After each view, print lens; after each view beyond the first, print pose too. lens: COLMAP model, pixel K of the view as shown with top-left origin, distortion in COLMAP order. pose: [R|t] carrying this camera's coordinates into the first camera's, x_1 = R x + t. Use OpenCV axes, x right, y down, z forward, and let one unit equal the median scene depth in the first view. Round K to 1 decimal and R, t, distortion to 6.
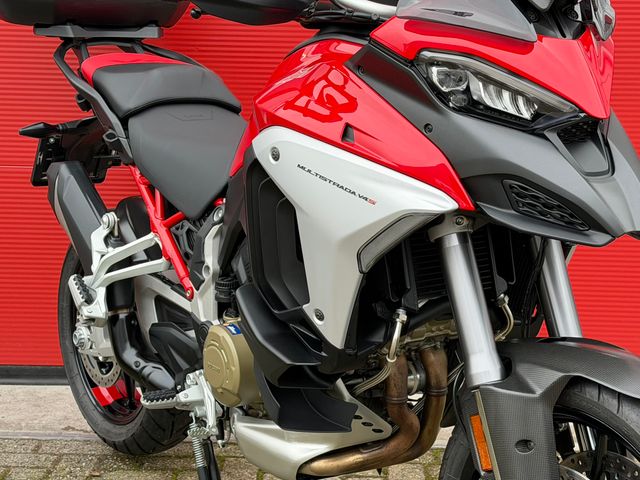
lens RADIAL K [[1322.0, 0, 321.3], [0, 1322.0, 234.0], [0, 0, 1]] dist [0.152991, 0.000000]
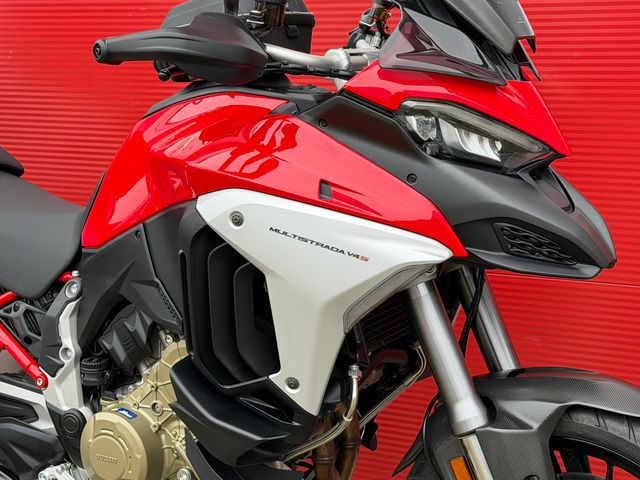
lens RADIAL K [[1322.0, 0, 334.9], [0, 1322.0, 252.2], [0, 0, 1]] dist [0.152991, 0.000000]
pose [[0.901922, -0.104571, 0.419048, -0.292964], [0.107355, 0.994075, 0.017004, -0.036383], [-0.418343, 0.029651, 0.907805, 0.102581]]
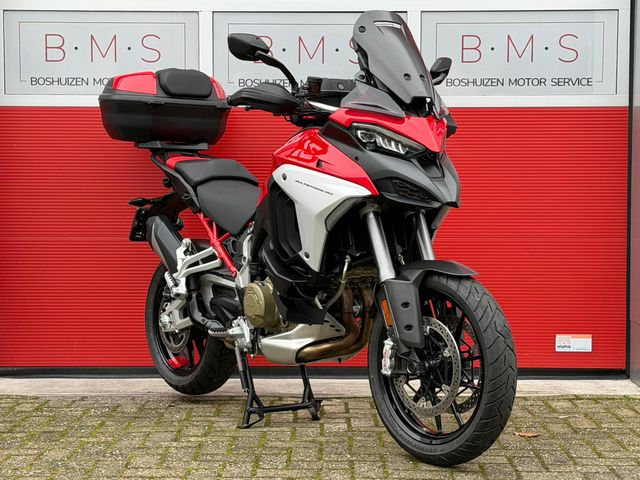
lens RADIAL K [[1322.0, 0, 311.1], [0, 1322.0, 227.7], [0, 0, 1]] dist [0.152991, 0.000000]
pose [[0.999804, -0.015021, 0.012908, -0.016949], [0.016893, 0.986981, -0.159945, 0.279000], [-0.010337, 0.160132, 0.987042, -0.818784]]
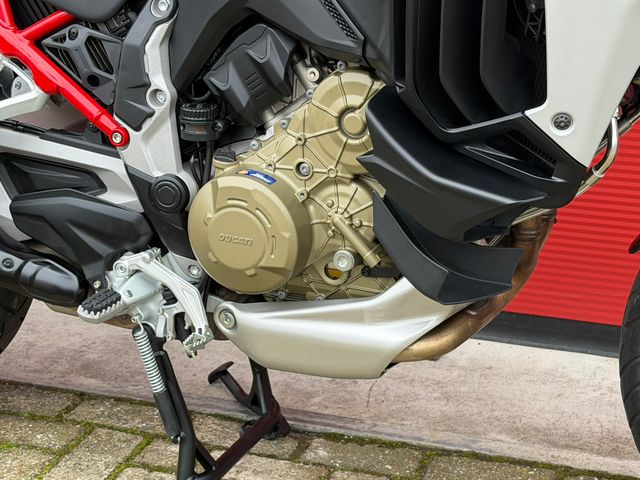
lens RADIAL K [[1322.0, 0, 321.4], [0, 1322.0, 245.9], [0, 0, 1]] dist [0.152991, 0.000000]
pose [[0.821029, -0.189895, 0.538378, -0.381229], [0.109677, 0.977957, 0.177685, -0.007516], [-0.560252, -0.086837, 0.823758, 0.418525]]
